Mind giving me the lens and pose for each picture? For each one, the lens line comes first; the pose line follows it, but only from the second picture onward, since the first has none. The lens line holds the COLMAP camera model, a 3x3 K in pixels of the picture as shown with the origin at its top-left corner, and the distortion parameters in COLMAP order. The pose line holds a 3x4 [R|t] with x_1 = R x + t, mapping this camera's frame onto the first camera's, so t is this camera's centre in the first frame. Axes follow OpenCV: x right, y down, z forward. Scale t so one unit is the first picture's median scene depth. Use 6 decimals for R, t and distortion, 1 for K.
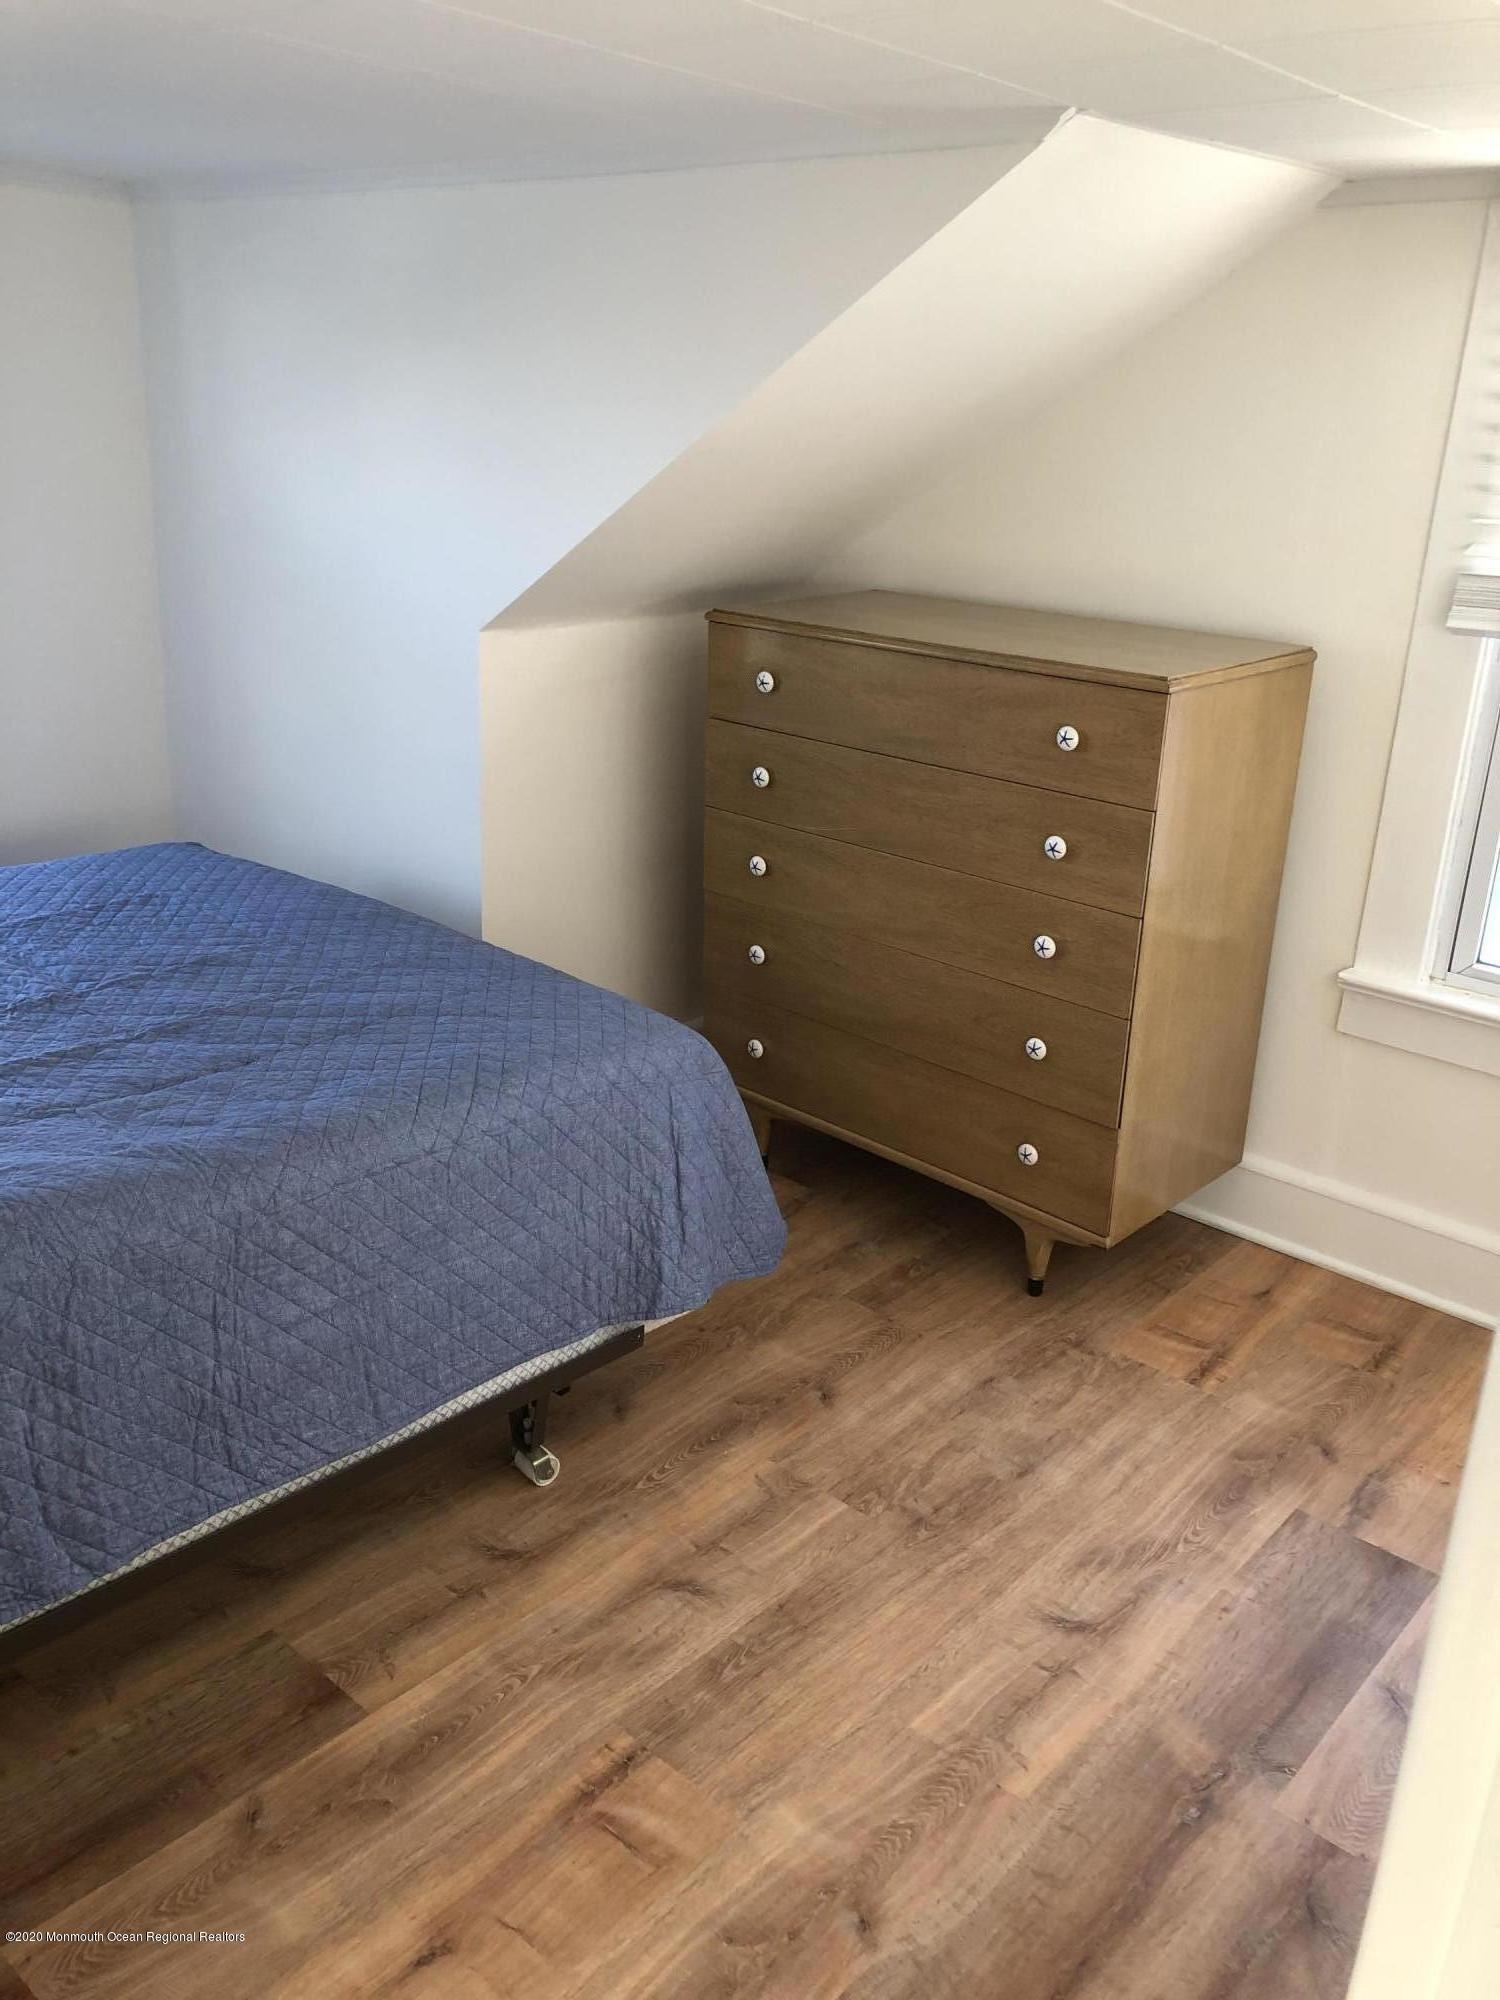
lens RADIAL K [[1579.7, 0, 750.0], [0, 1579.7, 1000.0], [0, 0, 1]] dist [0.006062, 0.007732]
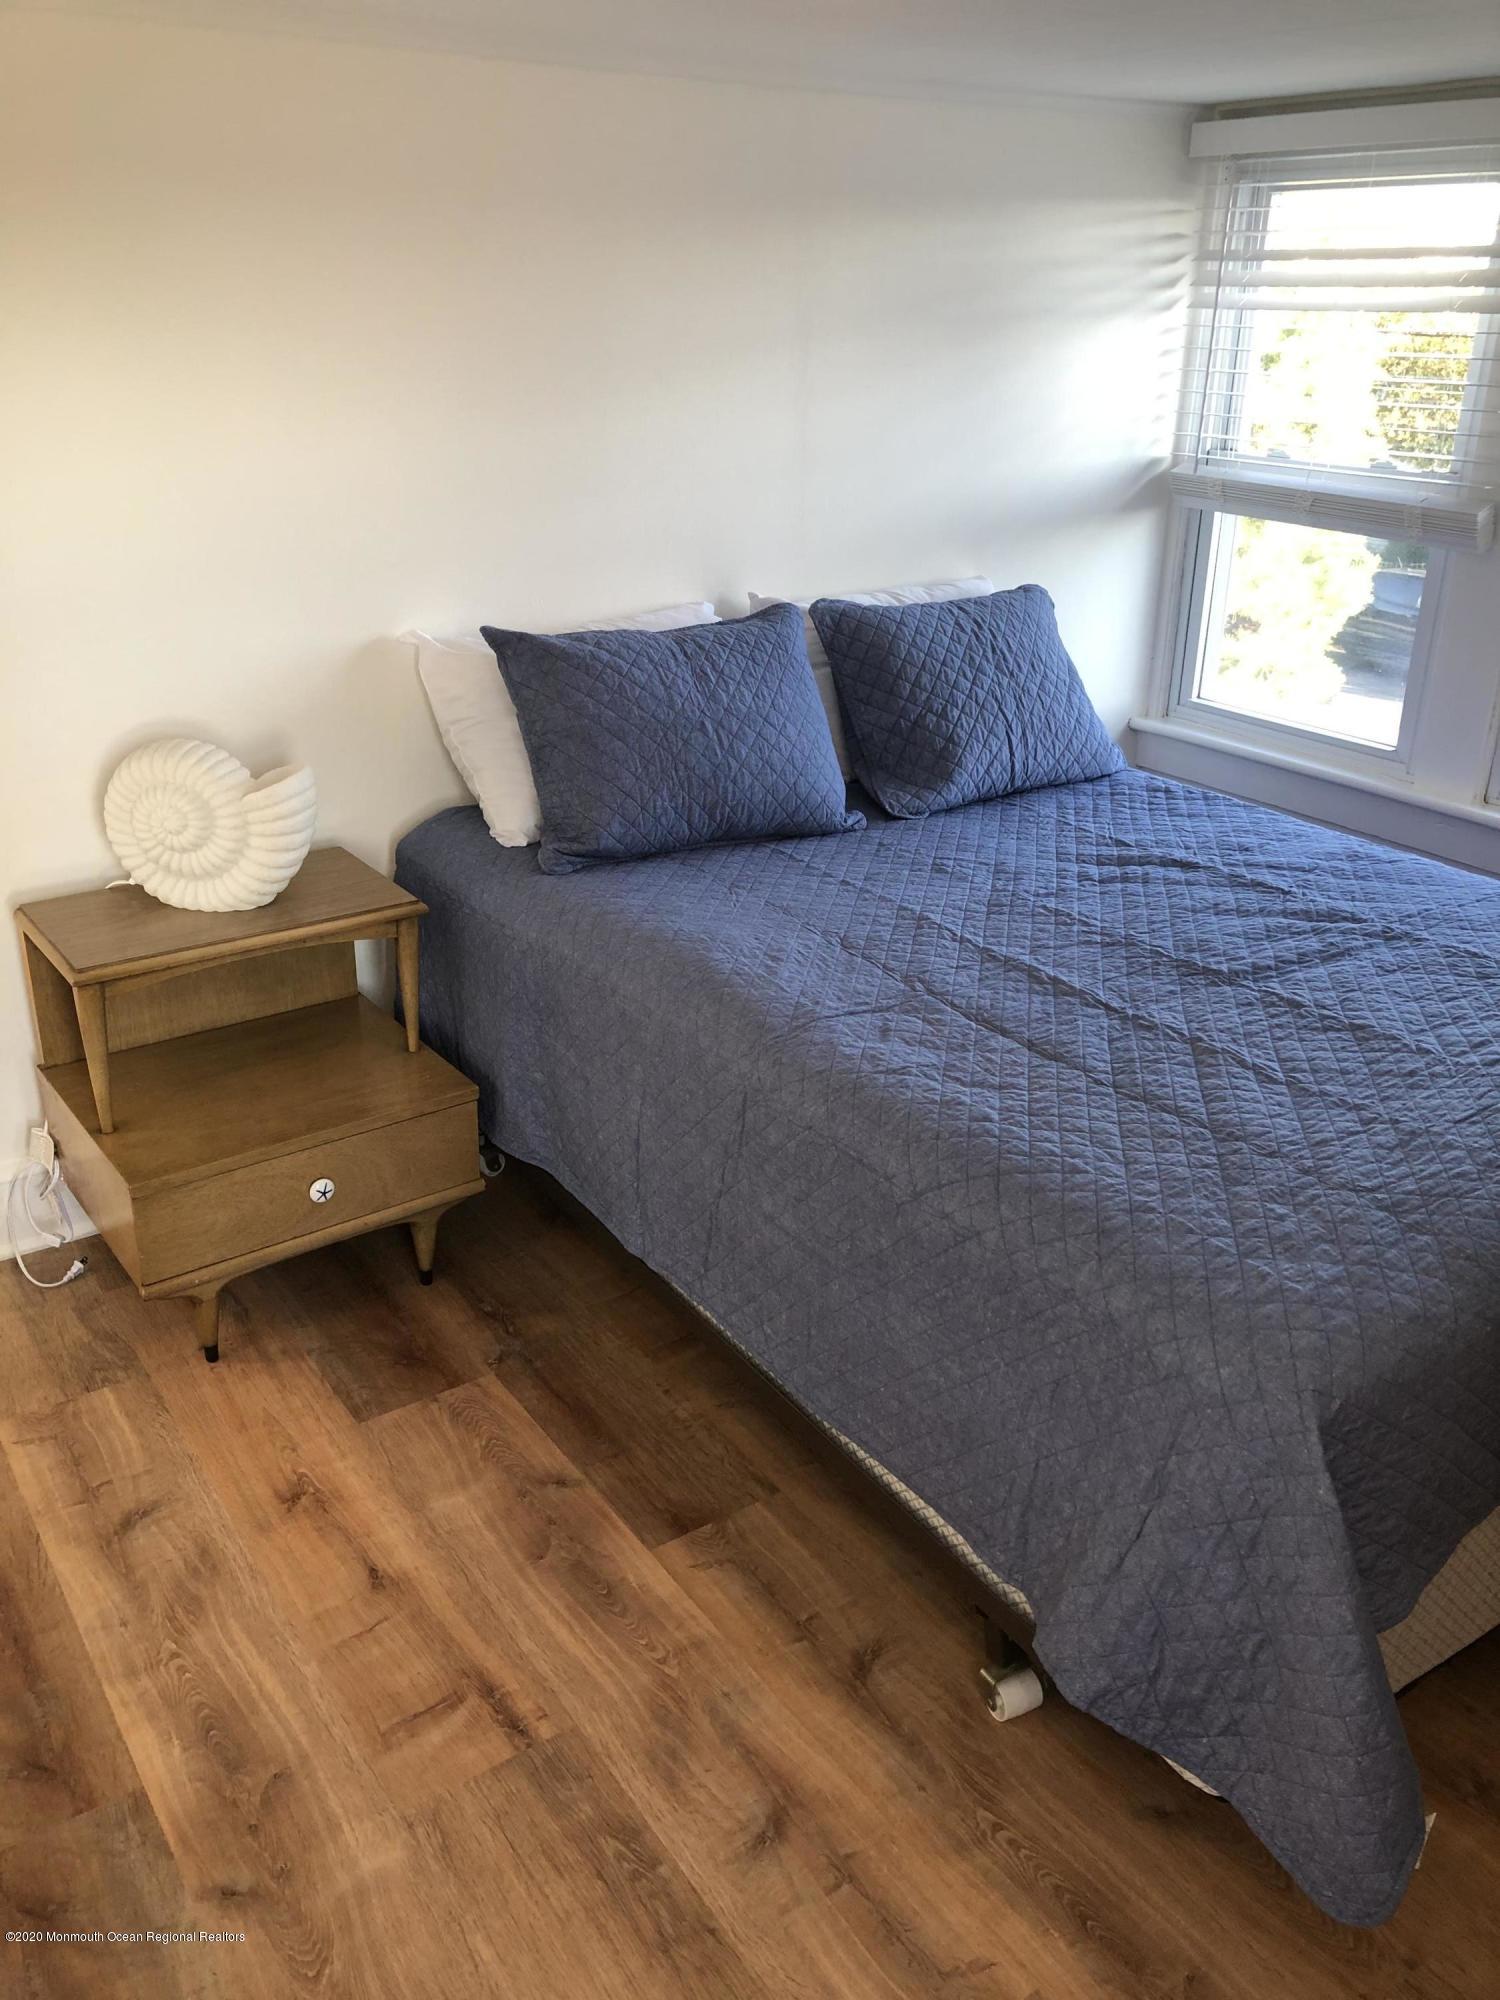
lens RADIAL K [[1579.7, 0, 750.0], [0, 1579.7, 1000.0], [0, 0, 1]] dist [0.006062, 0.007732]
pose [[-0.209560, 0.342030, -0.916024, 0.633210], [-0.363204, 0.842569, 0.397694, -0.334342], [0.907837, 0.416044, -0.052343, 1.003952]]
